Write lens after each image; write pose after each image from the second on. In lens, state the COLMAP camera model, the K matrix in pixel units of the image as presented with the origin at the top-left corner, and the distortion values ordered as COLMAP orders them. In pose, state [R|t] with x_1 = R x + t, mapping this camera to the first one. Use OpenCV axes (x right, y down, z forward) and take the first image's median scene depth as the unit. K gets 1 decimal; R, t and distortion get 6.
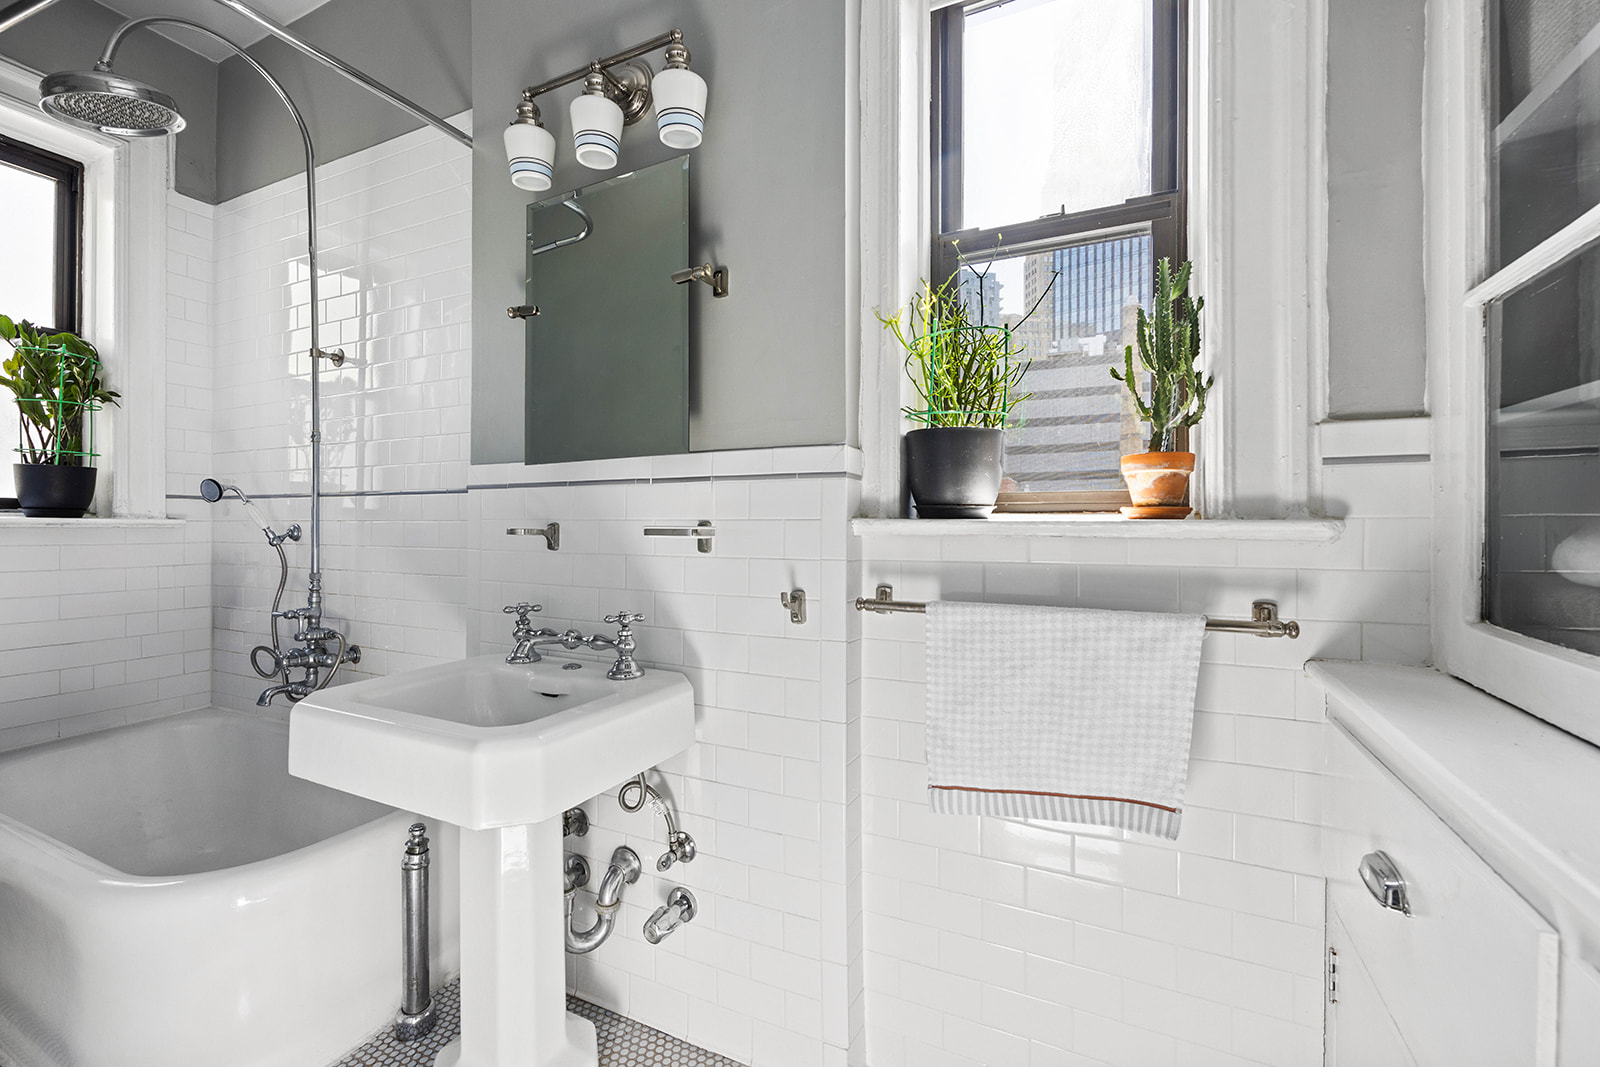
lens RADIAL K [[690.8, 0, 795.0], [0, 690.8, 525.5], [0, 0, 1]] dist [0.001831, 0.000078]
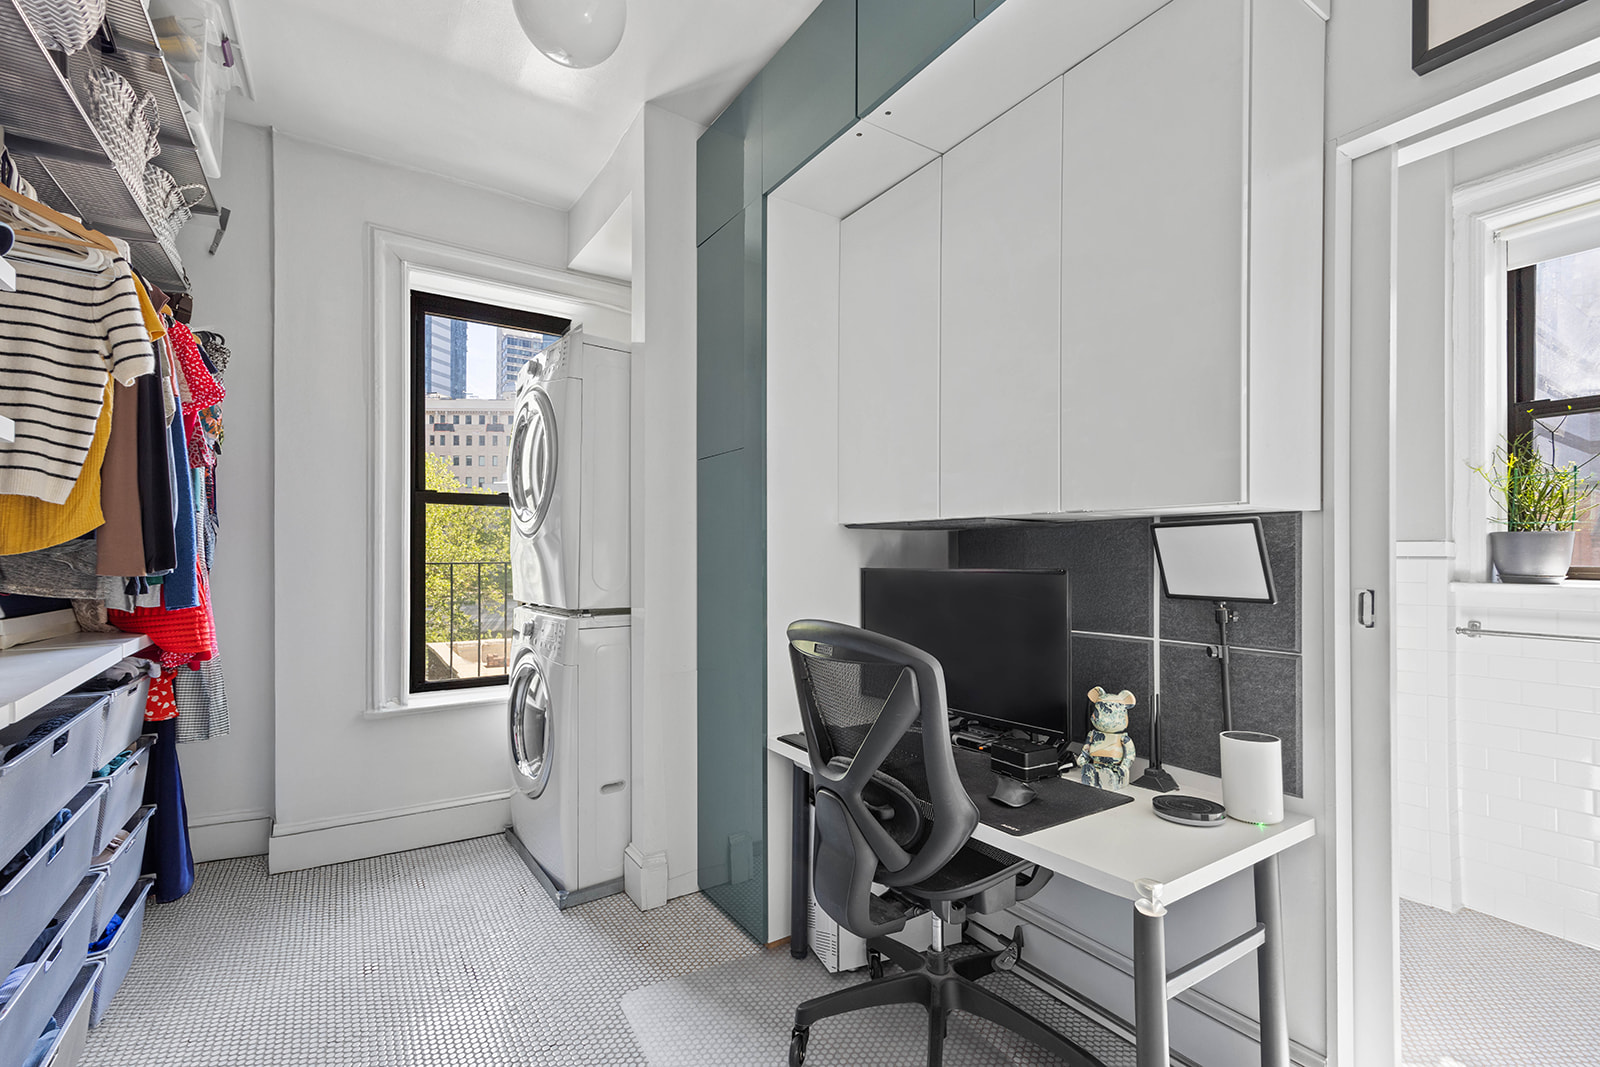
lens RADIAL K [[690.8, 0, 795.7], [0, 690.8, 563.0], [0, 0, 1]] dist [0.001831, 0.000078]
pose [[0.854685, 0.003768, -0.519133, -0.416786], [-0.013611, 0.999793, -0.015151, -0.009442], [0.518968, 0.020015, 0.854559, -1.341842]]
